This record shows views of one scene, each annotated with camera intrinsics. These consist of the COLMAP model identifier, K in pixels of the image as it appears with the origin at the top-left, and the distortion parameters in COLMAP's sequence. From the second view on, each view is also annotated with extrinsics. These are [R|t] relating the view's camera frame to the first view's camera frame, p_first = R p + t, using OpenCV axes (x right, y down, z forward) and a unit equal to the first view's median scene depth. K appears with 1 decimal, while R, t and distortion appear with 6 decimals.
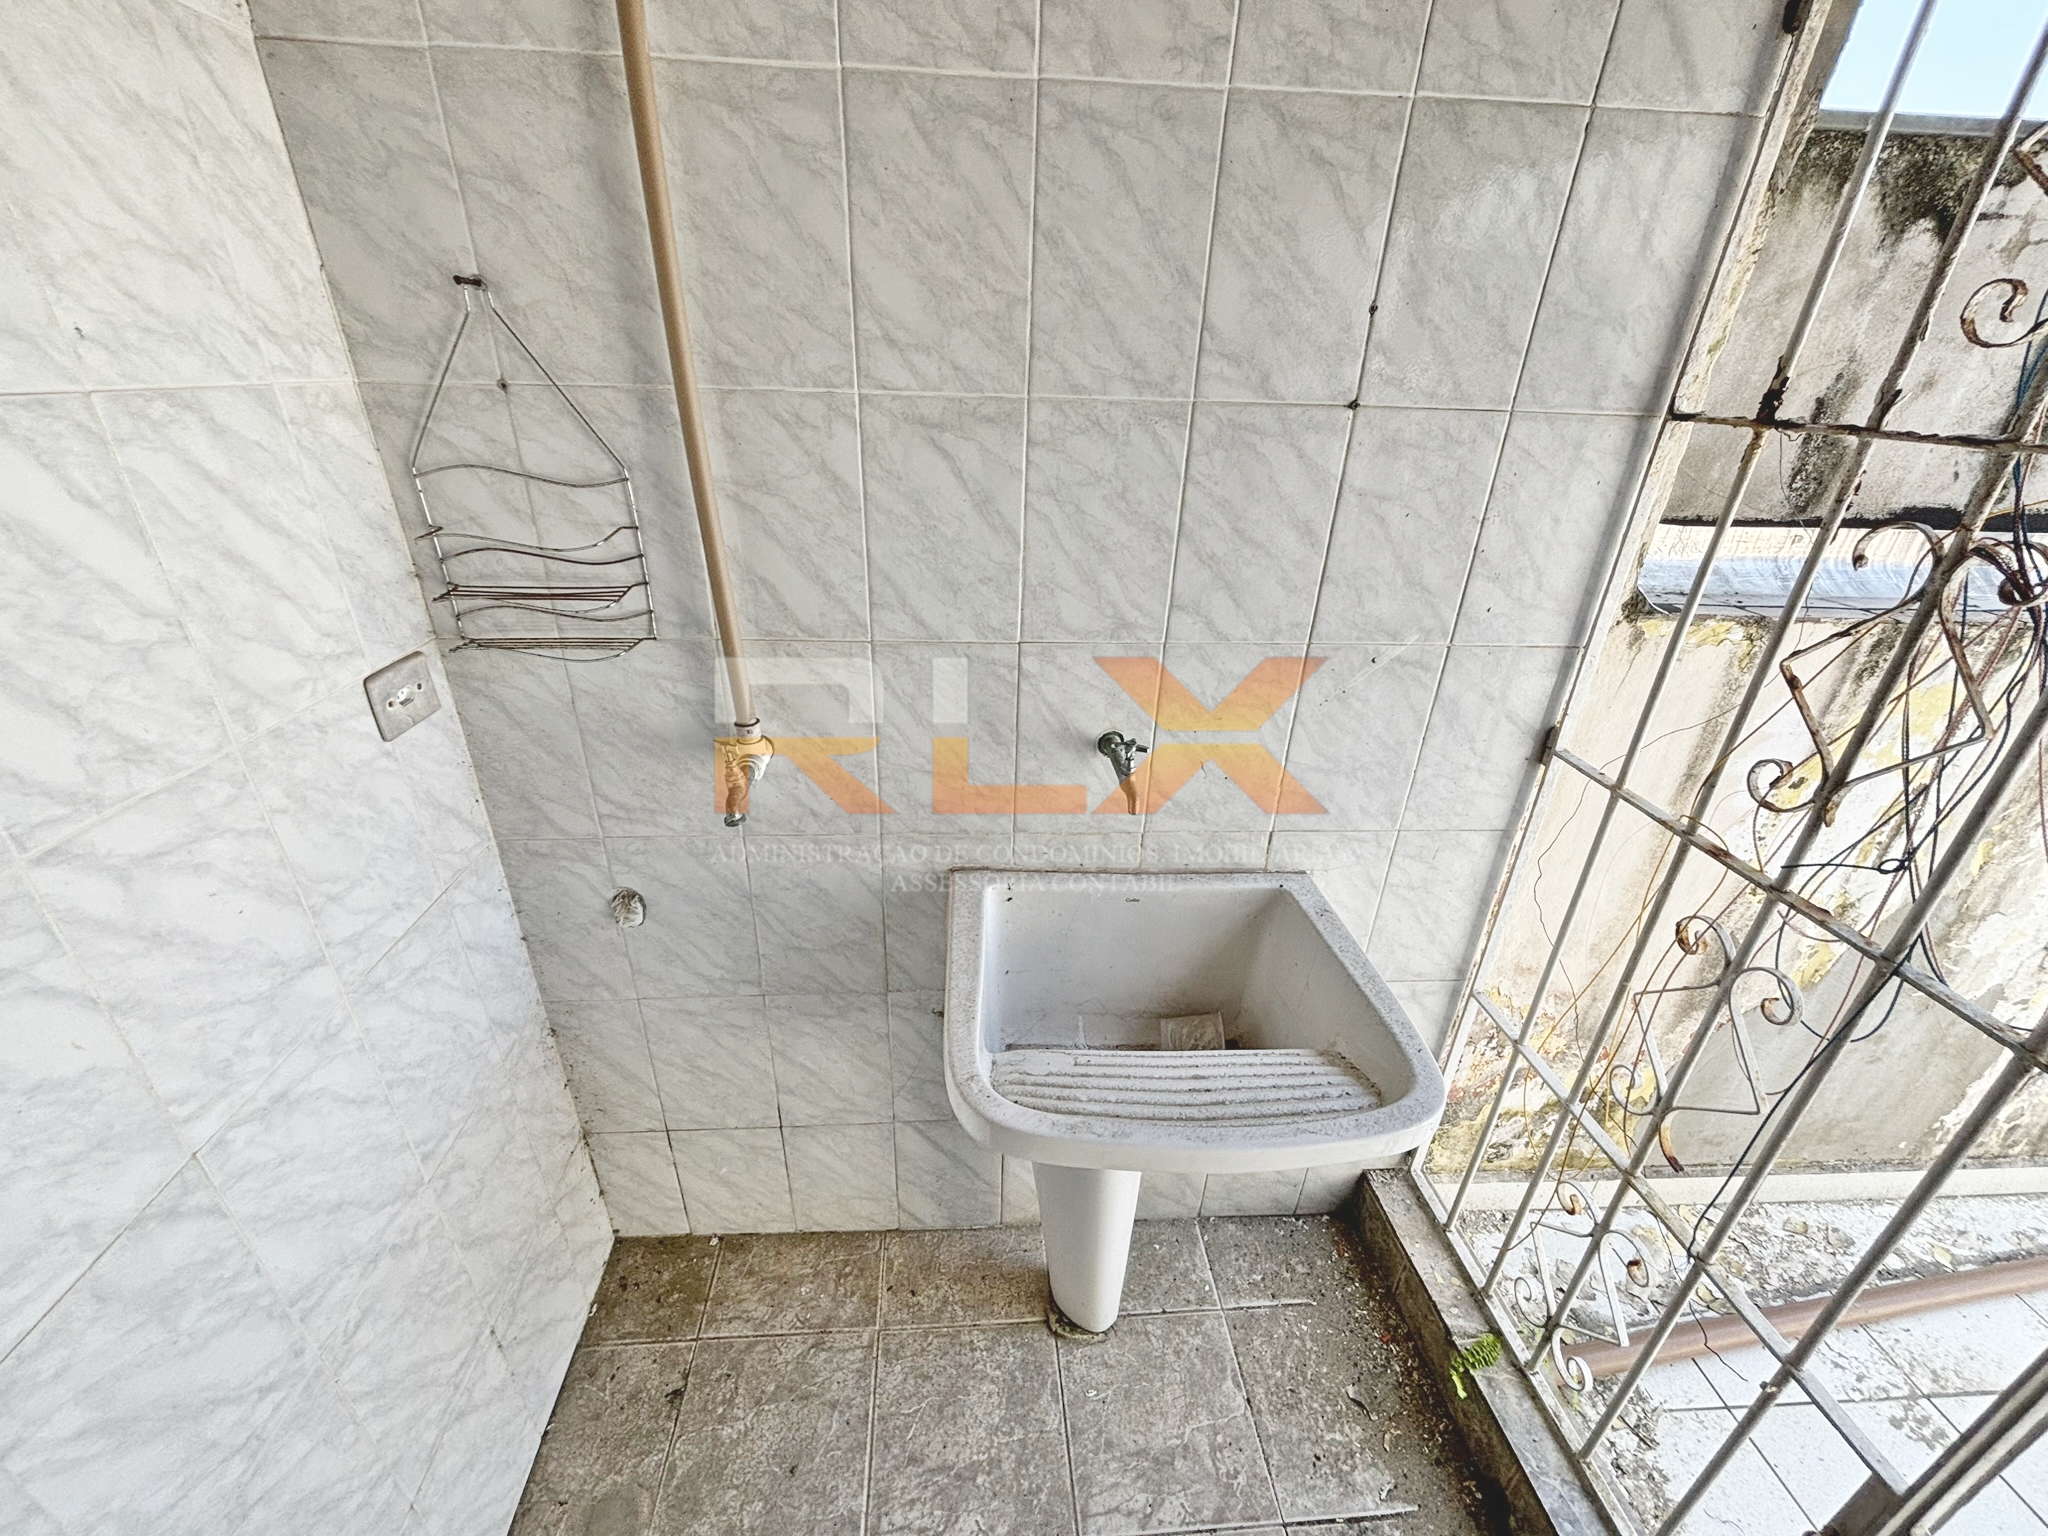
lens RADIAL K [[825.8, 0, 1011.5], [0, 825.8, 763.2], [0, 0, 1]] dist [-0.001843, 0.002400]
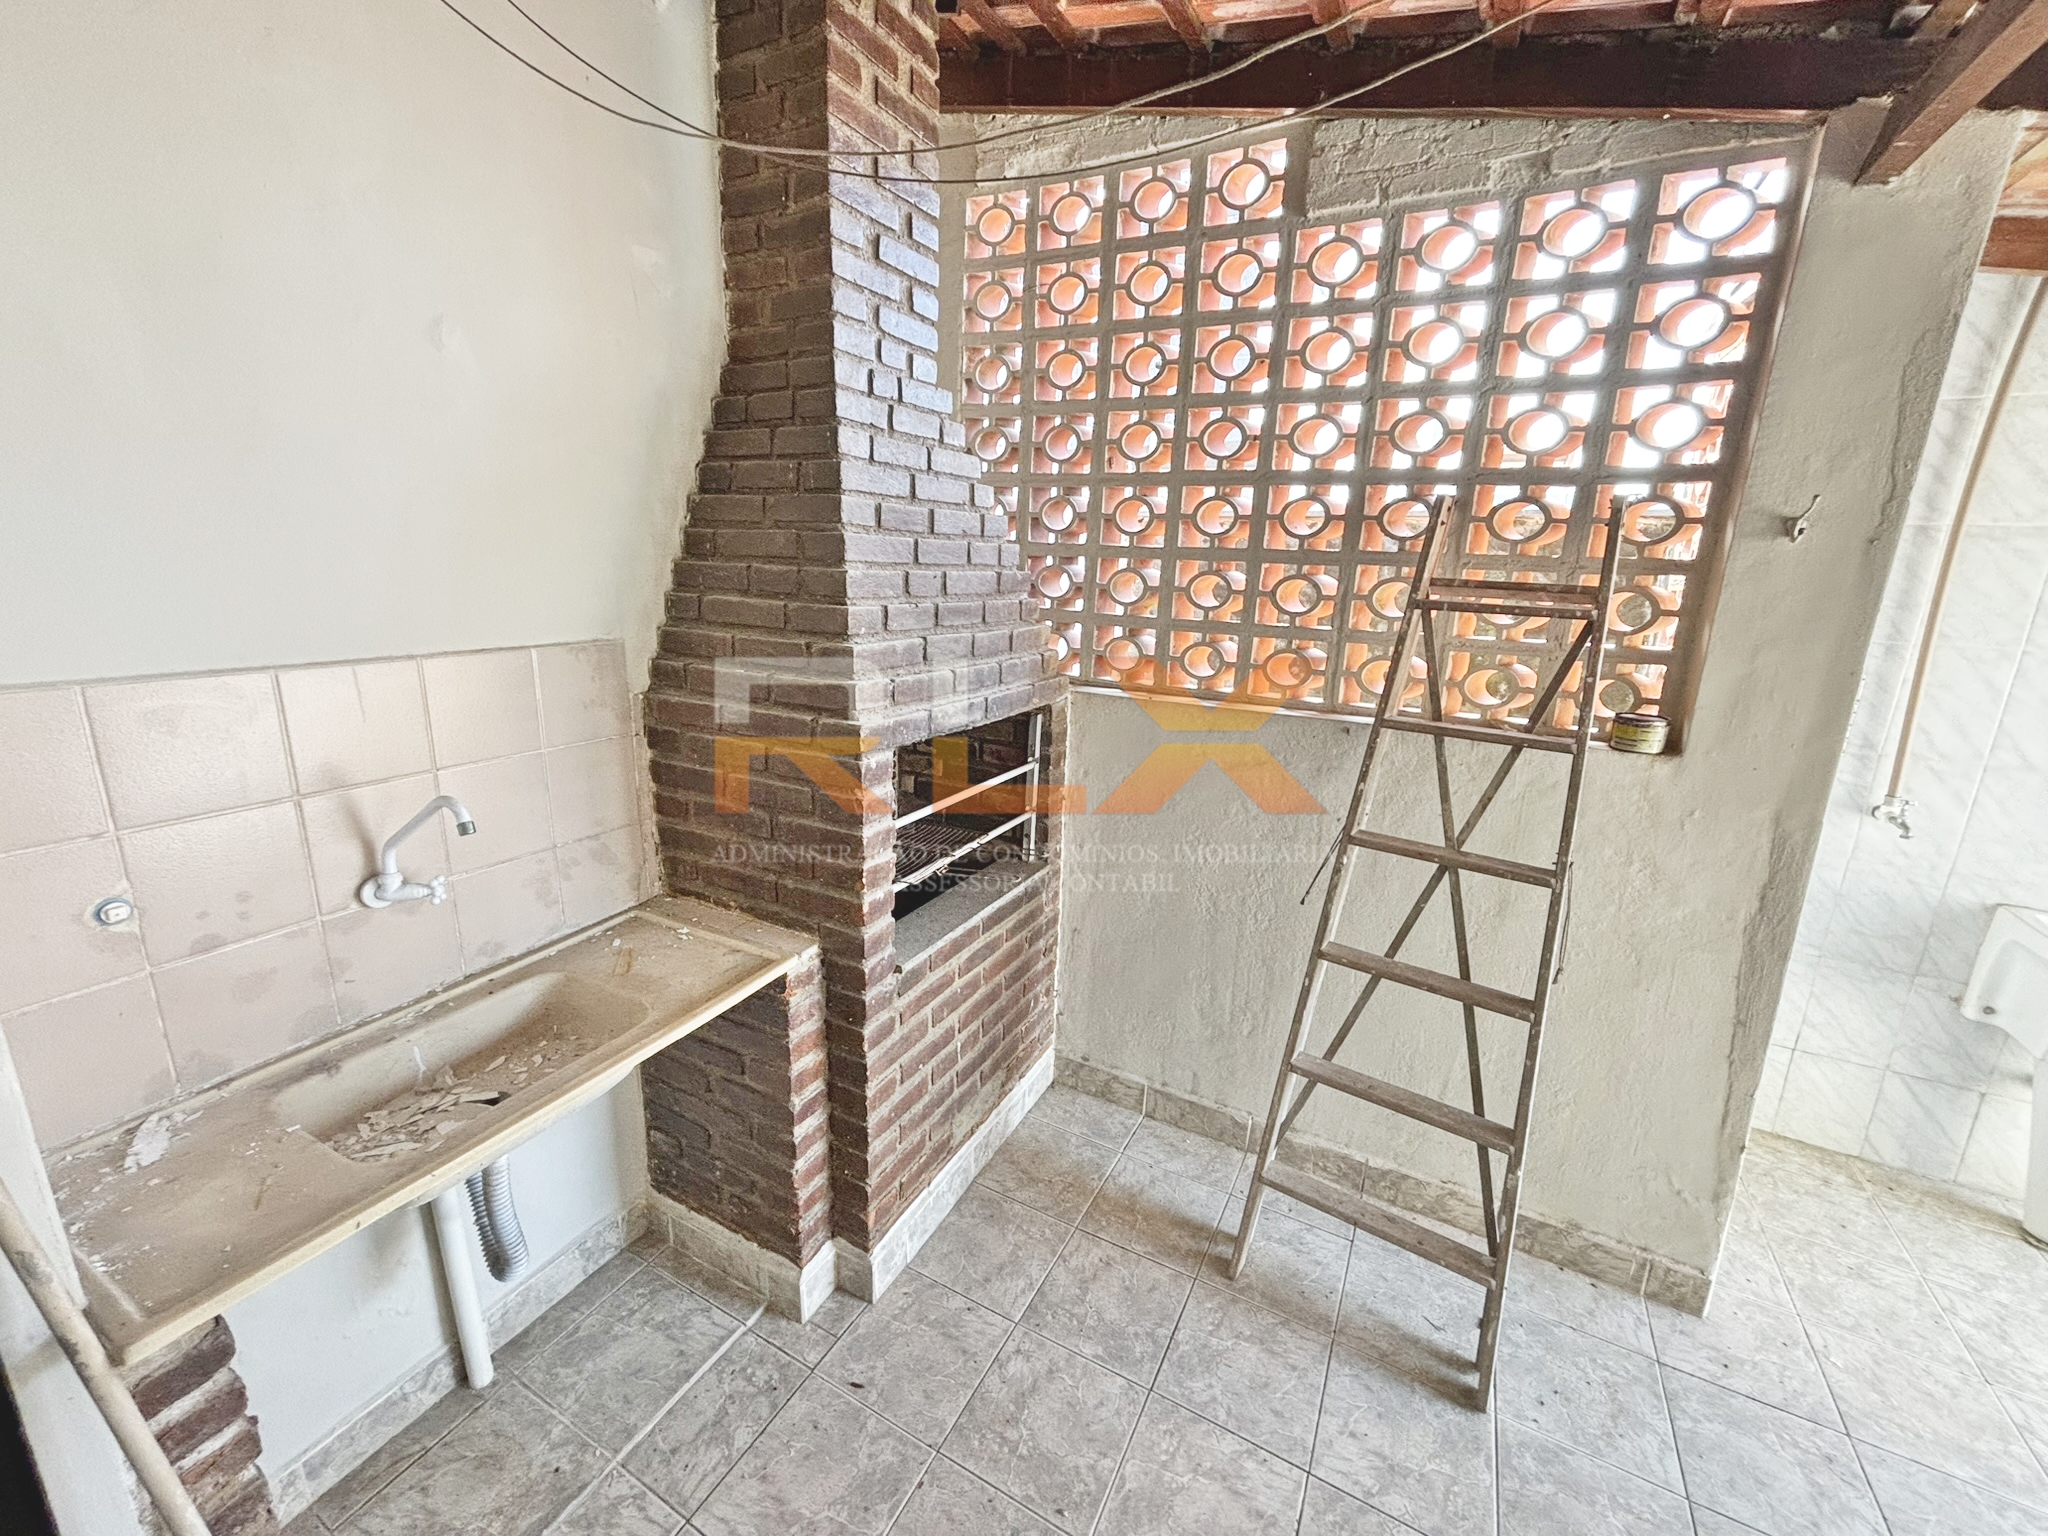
lens RADIAL K [[825.8, 0, 1029.9], [0, 825.8, 765.1], [0, 0, 1]] dist [-0.001843, 0.002400]
pose [[0.840152, 0.132113, -0.526015, -1.017826], [-0.245642, 0.957388, -0.151882, 0.681715], [0.483534, 0.256815, 0.836804, -1.703550]]
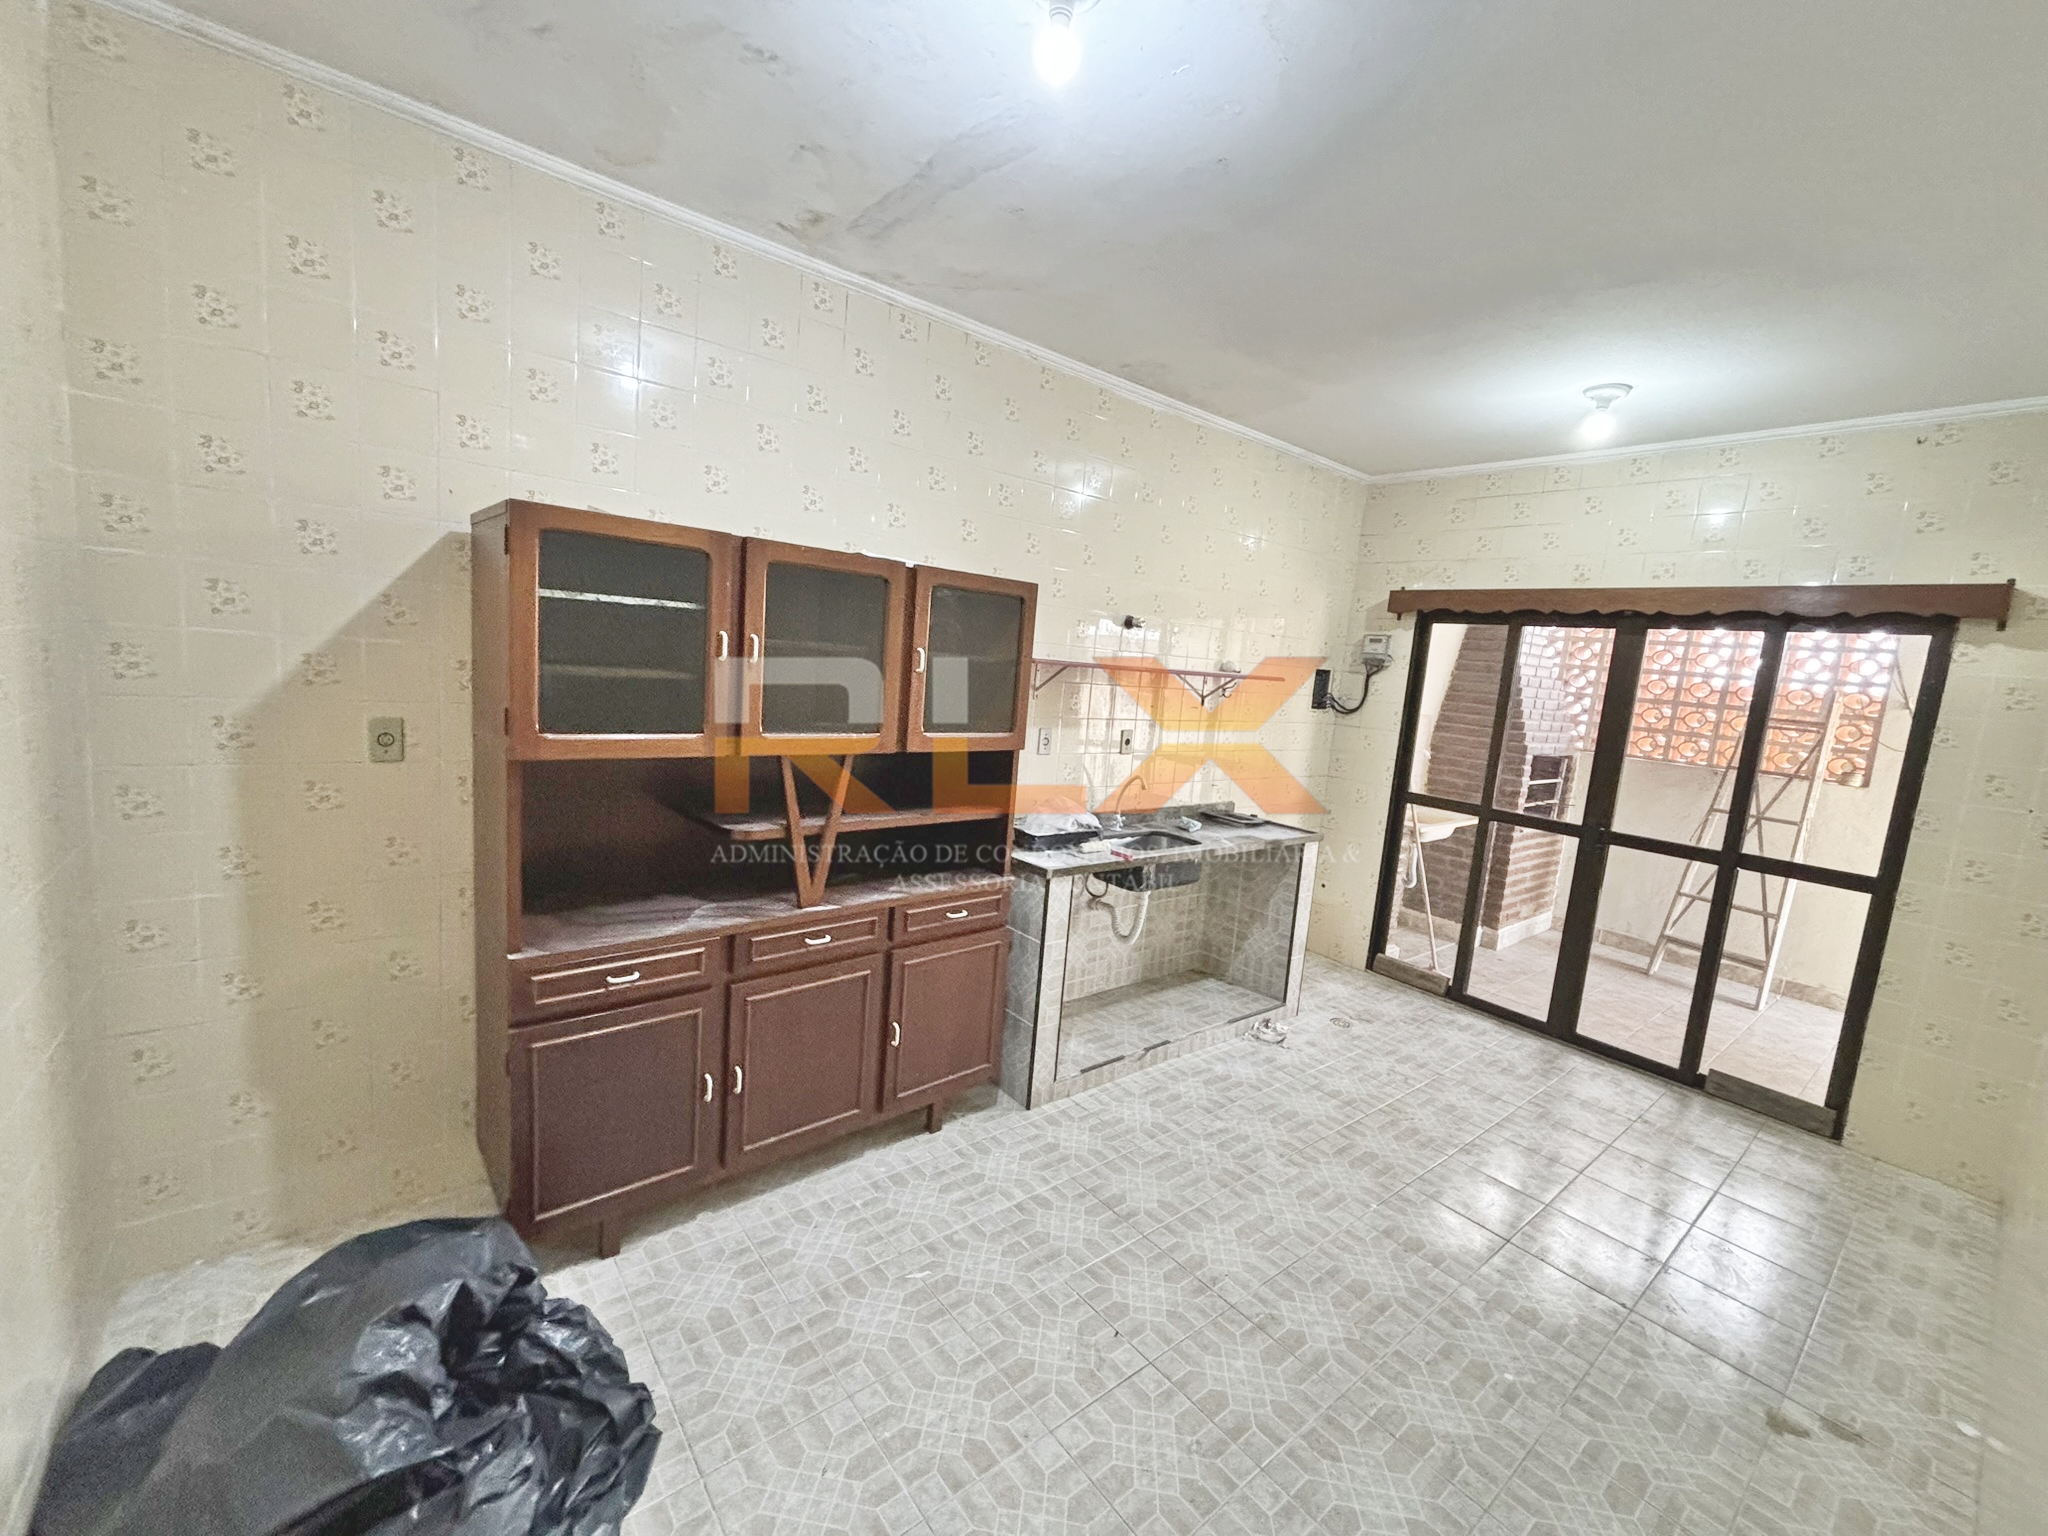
lens RADIAL K [[825.8, 0, 1020.4], [0, 825.8, 768.9], [0, 0, 1]] dist [-0.001843, 0.002400]
pose [[0.560288, 0.130217, -0.817998, 0.371747], [-0.420301, 0.895675, -0.145303, 2.701551], [0.713739, 0.425217, 0.556567, -5.726904]]
